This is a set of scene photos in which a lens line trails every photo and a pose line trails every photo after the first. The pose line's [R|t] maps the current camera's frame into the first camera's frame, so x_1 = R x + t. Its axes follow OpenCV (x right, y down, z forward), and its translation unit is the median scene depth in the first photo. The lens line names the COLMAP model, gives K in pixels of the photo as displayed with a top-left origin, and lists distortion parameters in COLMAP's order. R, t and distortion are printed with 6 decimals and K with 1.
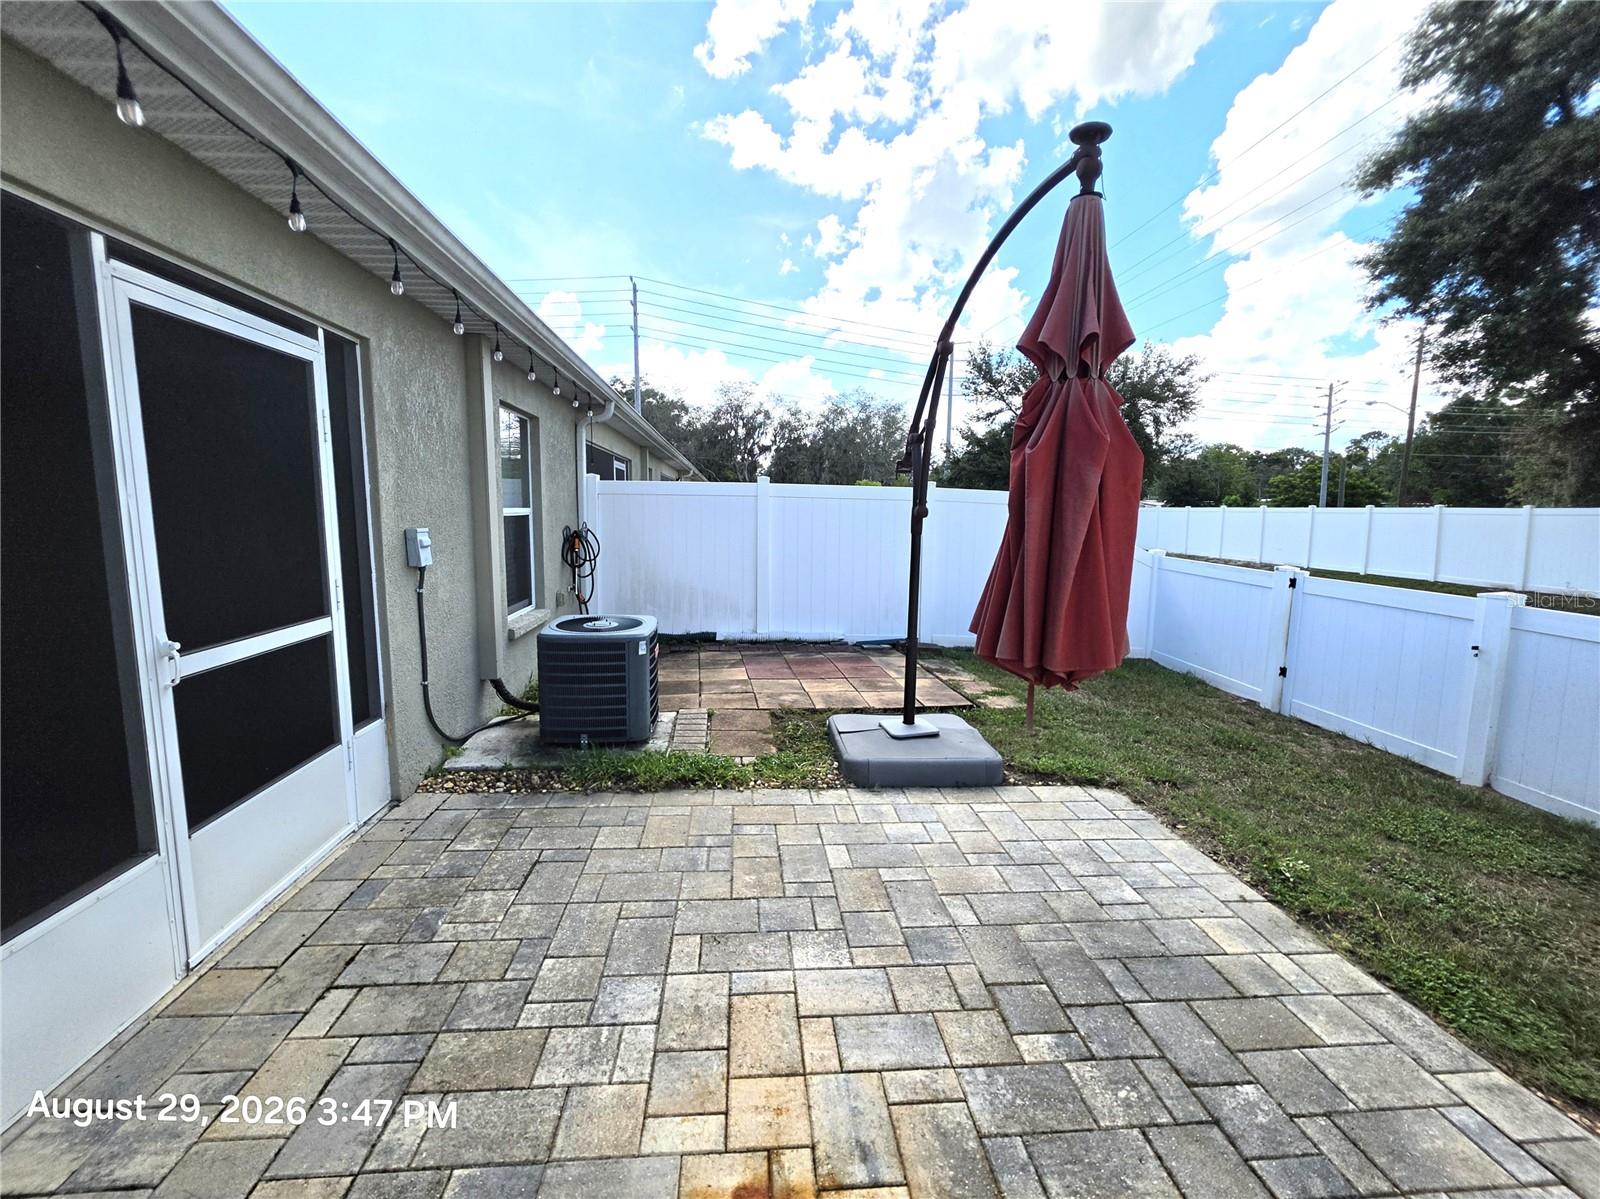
lens RADIAL K [[639.5, 0, 803.6], [0, 639.5, 588.0], [0, 0, 1]] dist [-0.000156, -0.000093]
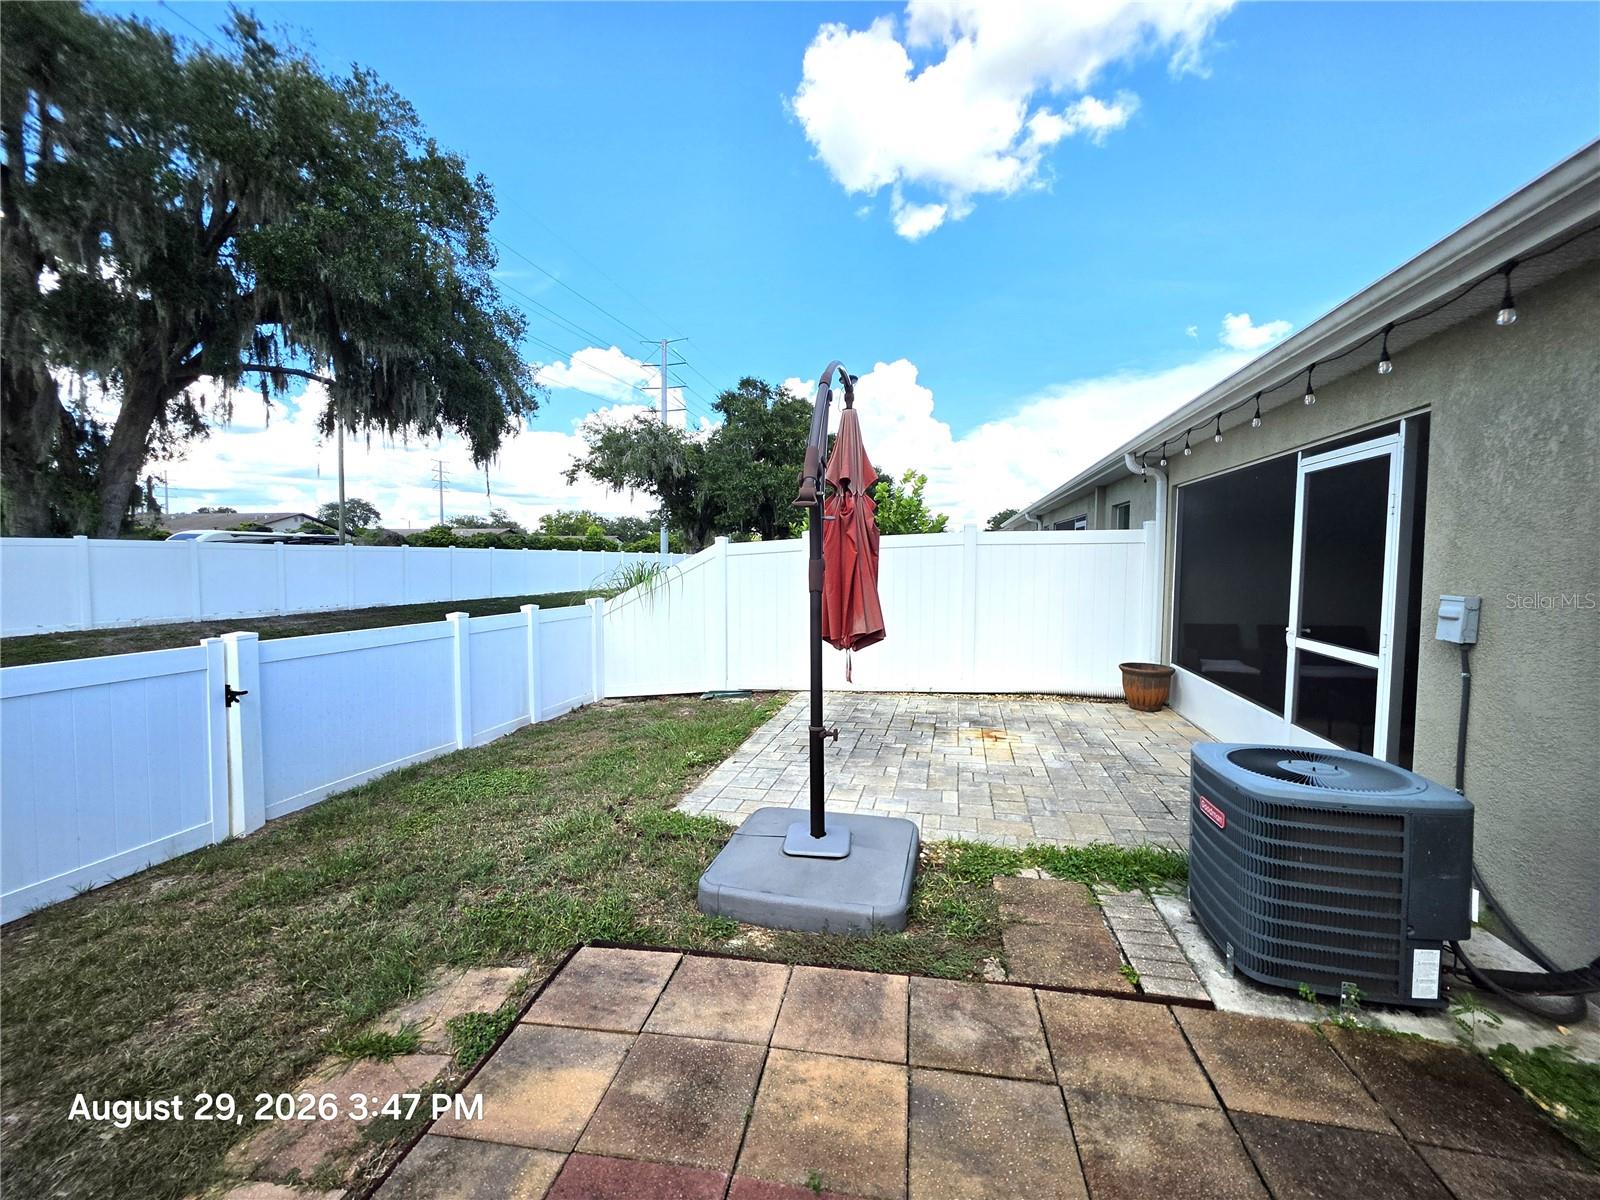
lens RADIAL K [[655.0, 0, 802.5], [0, 655.0, 595.9], [0, 0, 1]] dist [0.010669, -0.000147]
pose [[-0.946029, -0.038057, 0.321839, -0.101489], [0.021427, 0.983563, 0.179289, -0.338700], [-0.323372, 0.176508, -0.929664, 2.659428]]
